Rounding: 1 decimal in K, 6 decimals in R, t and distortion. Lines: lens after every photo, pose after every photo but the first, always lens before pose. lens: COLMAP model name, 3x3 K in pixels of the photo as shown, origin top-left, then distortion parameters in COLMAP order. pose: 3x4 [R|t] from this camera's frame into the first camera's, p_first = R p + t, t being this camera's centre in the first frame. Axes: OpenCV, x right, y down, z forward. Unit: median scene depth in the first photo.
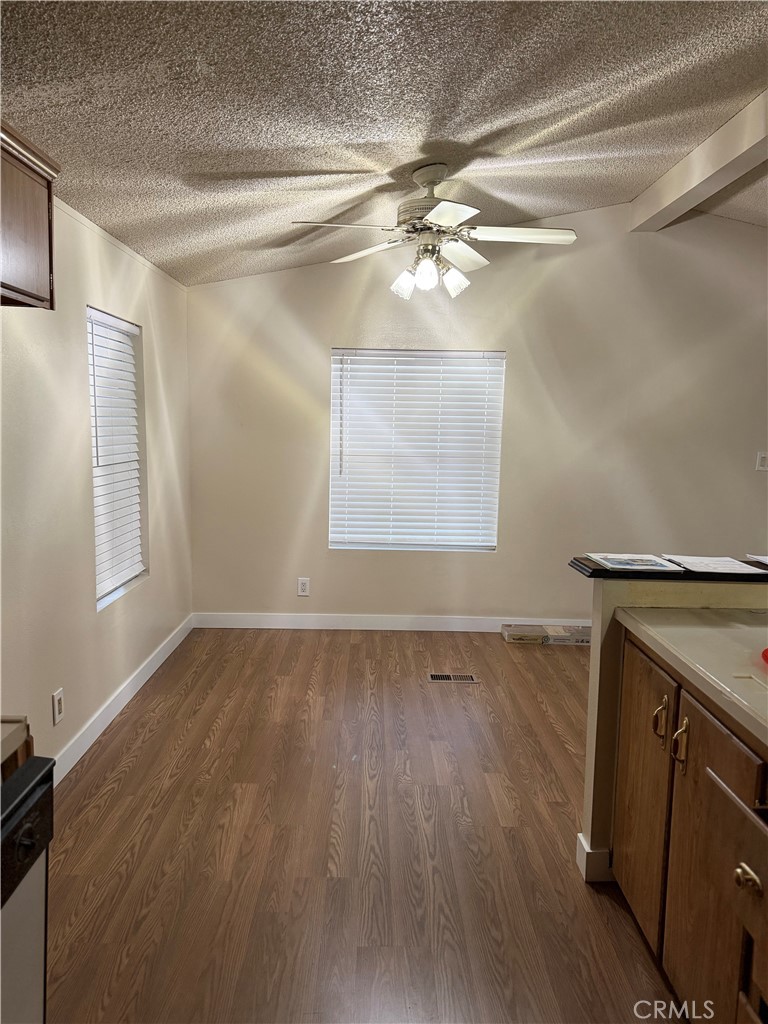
lens RADIAL K [[722.6, 0, 385.1], [0, 722.6, 505.5], [0, 0, 1]] dist [0.046637, -0.059674]
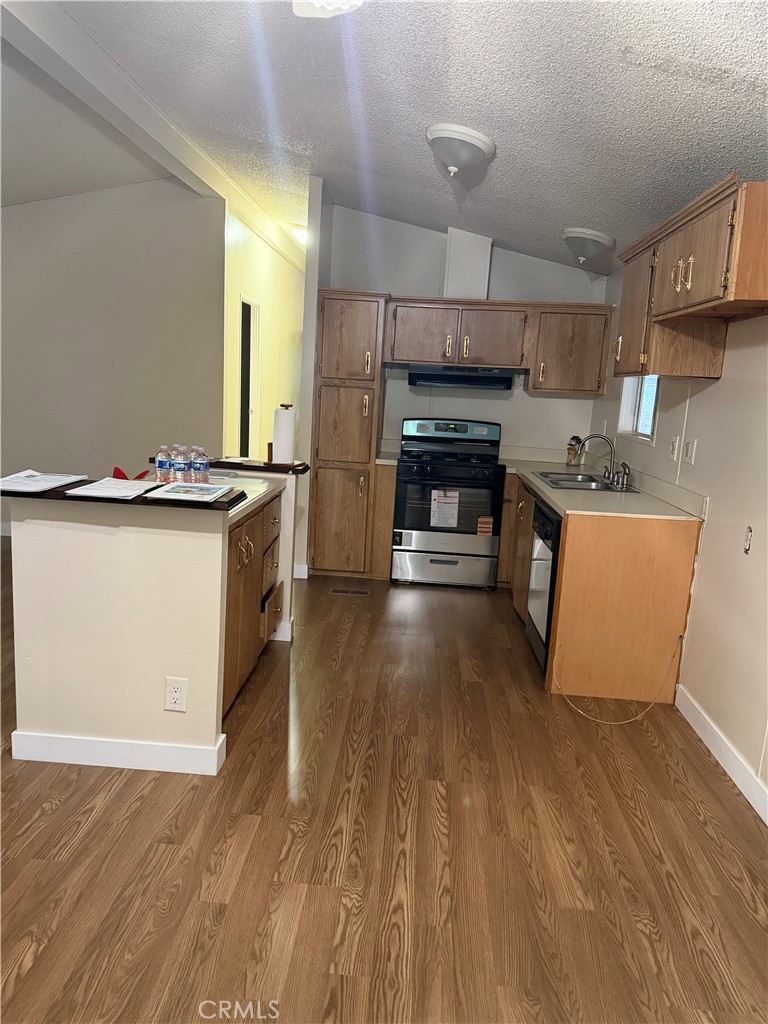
lens RADIAL K [[722.6, 0, 377.9], [0, 722.6, 520.2], [0, 0, 1]] dist [0.046637, -0.059674]
pose [[-0.993700, -0.086940, 0.070722, -0.017639], [-0.060936, 0.948745, 0.310113, -0.205014], [-0.094059, 0.303850, -0.948065, 1.765638]]
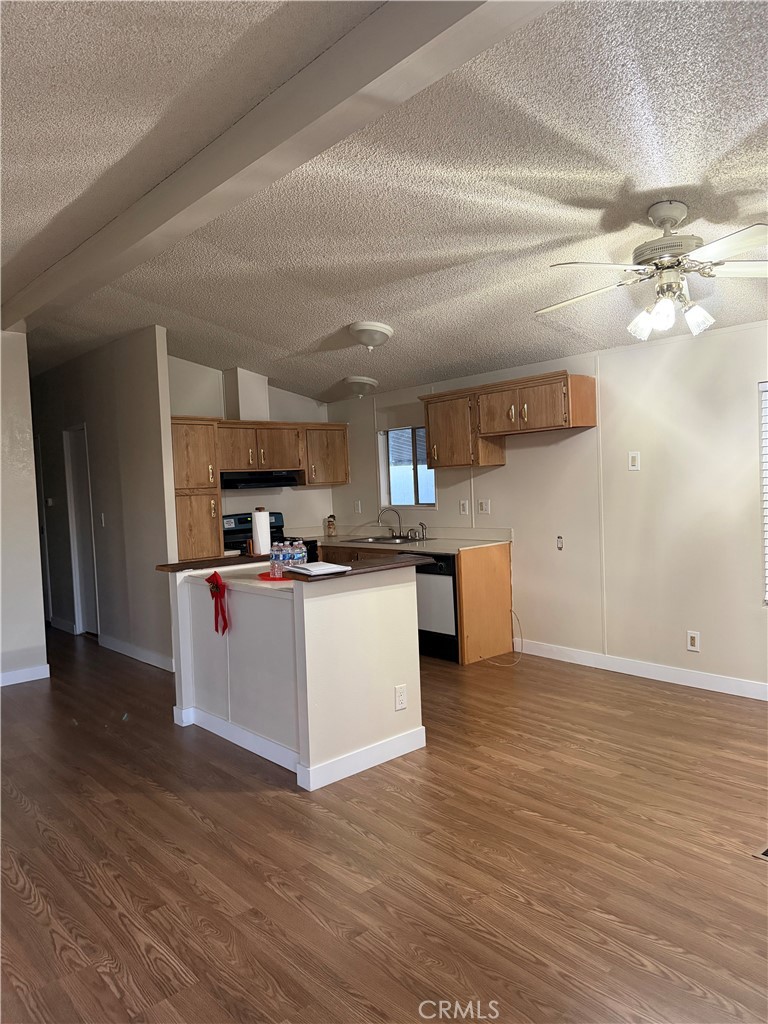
lens RADIAL K [[722.6, 0, 385.0], [0, 722.6, 512.1], [0, 0, 1]] dist [0.046637, -0.059674]
pose [[-0.763254, 0.040697, -0.644815, 1.253788], [-0.052563, 0.990795, 0.124751, -0.201965], [0.643957, 0.129110, -0.754089, 1.949084]]
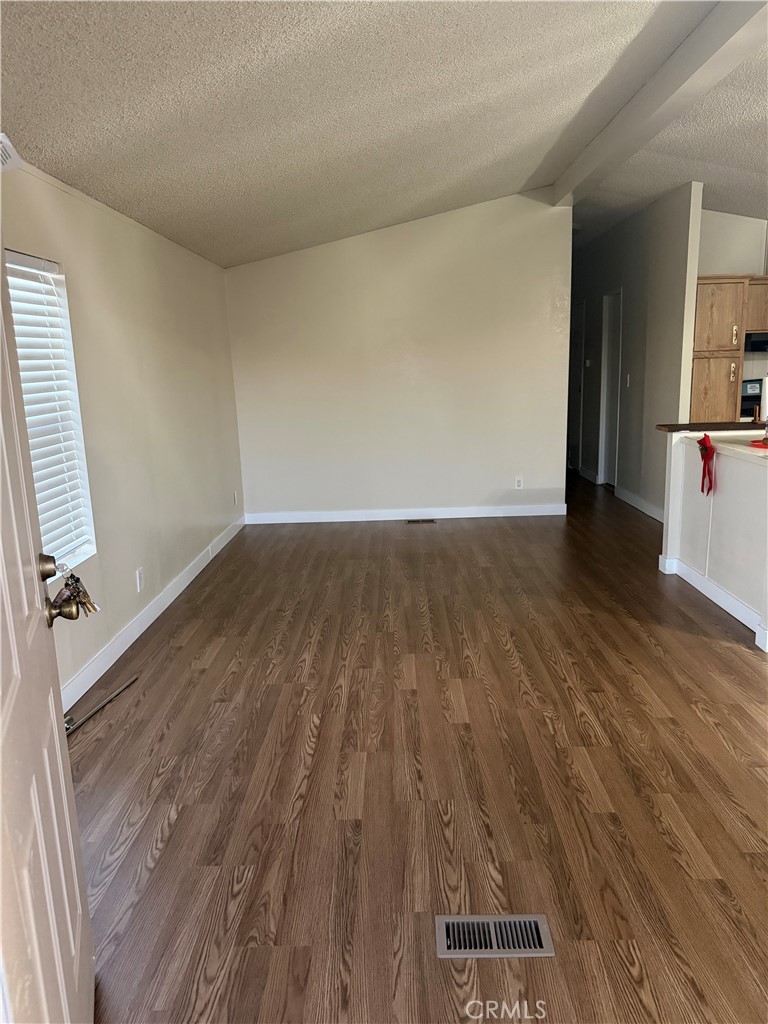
lens RADIAL K [[722.6, 0, 377.5], [0, 722.6, 514.3], [0, 0, 1]] dist [0.046637, -0.059674]
pose [[-0.998929, 0.012395, 0.044582, 1.193222], [0.026132, 0.946225, 0.322453, -0.236230], [-0.038188, 0.323273, -0.945535, 2.176634]]
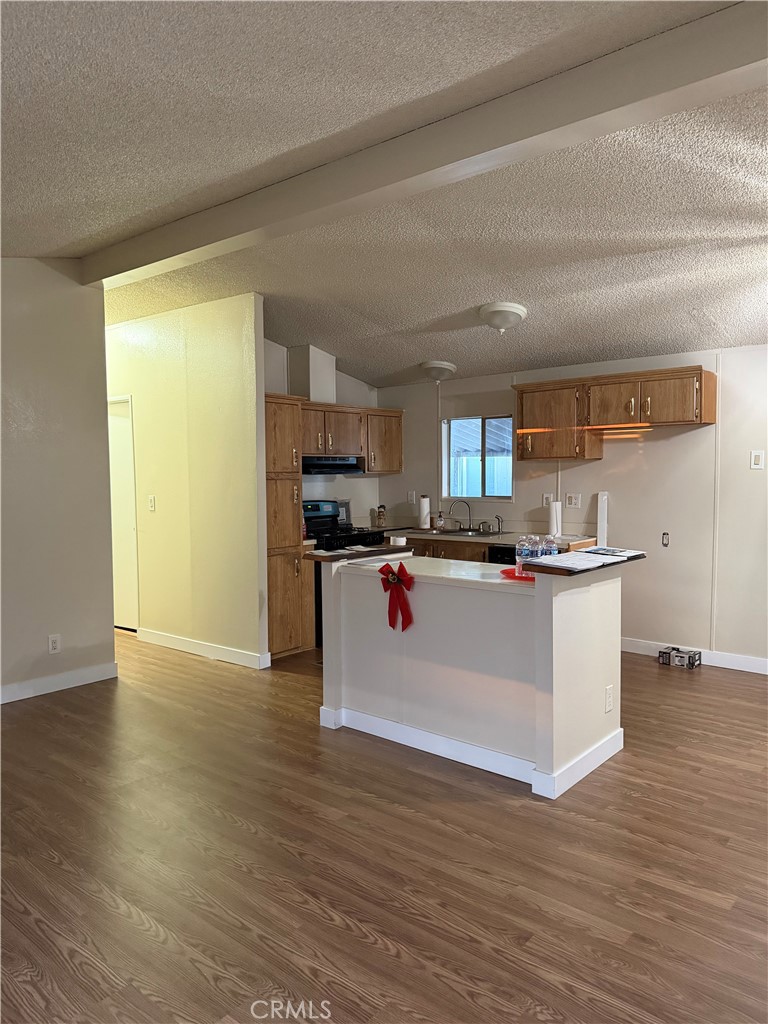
lens RADIAL K [[722.6, 0, 384.3], [0, 722.6, 514.5], [0, 0, 1]] dist [0.046637, -0.059674]
pose [[-0.656279, 0.030853, -0.753887, 1.630823], [-0.098034, 0.987207, 0.125743, -0.133506], [0.748122, 0.156429, -0.644859, 1.441987]]
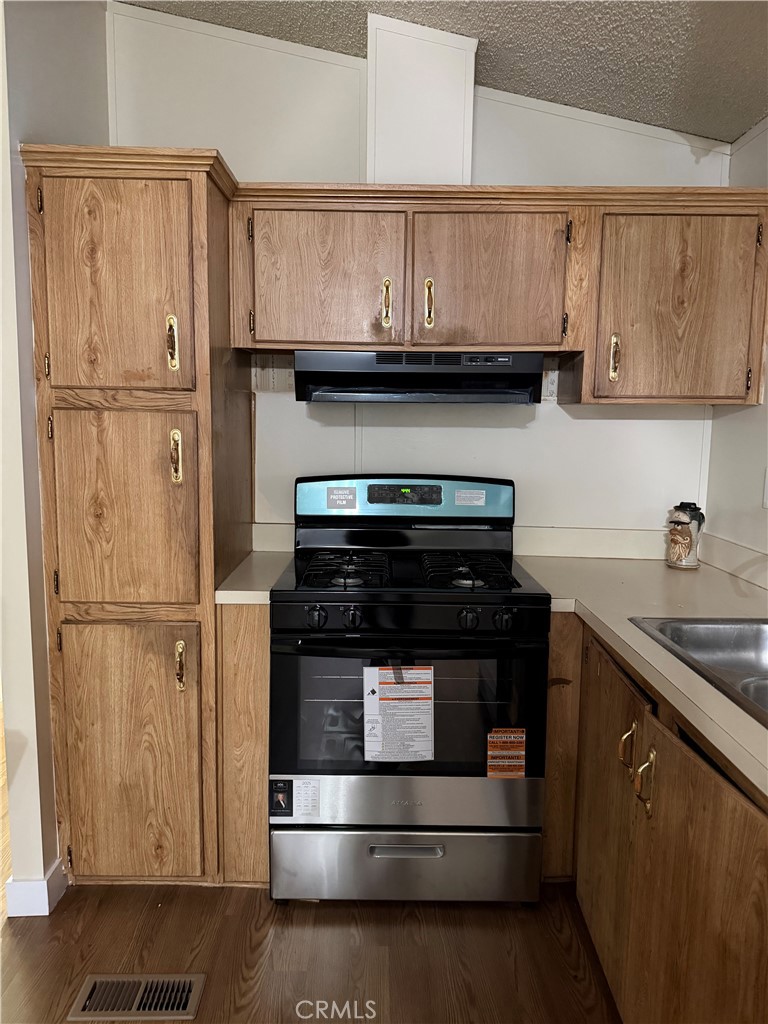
lens RADIAL K [[722.6, 0, 388.2], [0, 722.6, 510.3], [0, 0, 1]] dist [0.046637, -0.059674]
pose [[-0.999463, -0.032767, 0.000944, -0.038405], [-0.031489, 0.967685, 0.250190, -0.031971], [-0.009112, 0.250025, -0.968196, 0.567494]]
